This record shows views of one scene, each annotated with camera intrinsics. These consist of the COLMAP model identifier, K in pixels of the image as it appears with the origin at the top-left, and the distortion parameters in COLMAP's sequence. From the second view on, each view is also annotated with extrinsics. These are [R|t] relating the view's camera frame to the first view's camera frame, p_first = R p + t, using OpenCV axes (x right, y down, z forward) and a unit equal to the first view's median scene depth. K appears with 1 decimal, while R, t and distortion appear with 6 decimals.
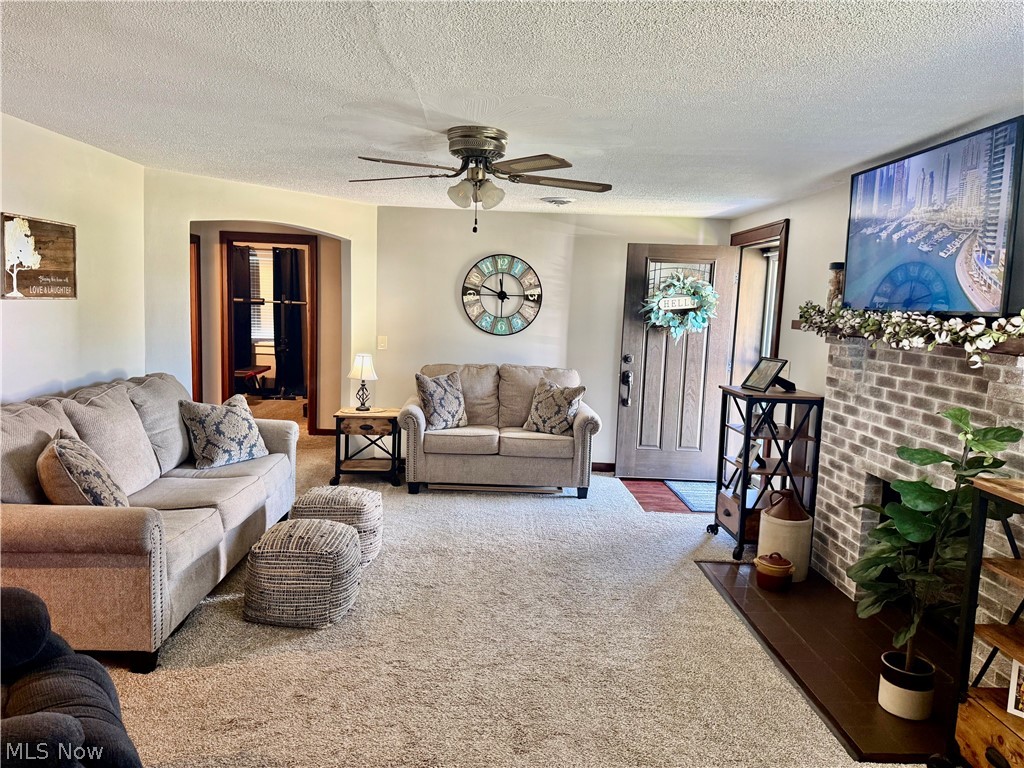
lens RADIAL K [[712.1, 0, 512.0], [0, 712.1, 384.0], [0, 0, 1]] dist [0.131460, -0.206521]
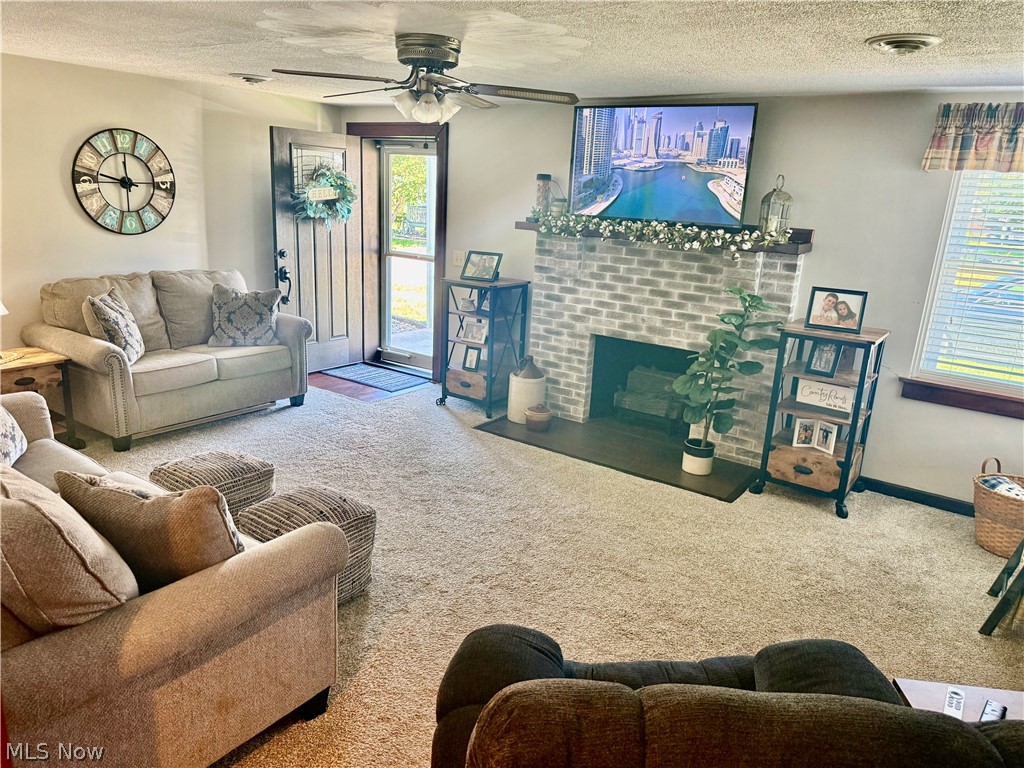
lens RADIAL K [[712.1, 0, 512.0], [0, 712.1, 384.0], [0, 0, 1]] dist [0.131460, -0.206521]
pose [[0.603234, -0.213163, 0.768551, -0.474685], [0.060218, 0.973045, 0.222616, -0.069472], [-0.795288, -0.088009, 0.599810, 0.186320]]
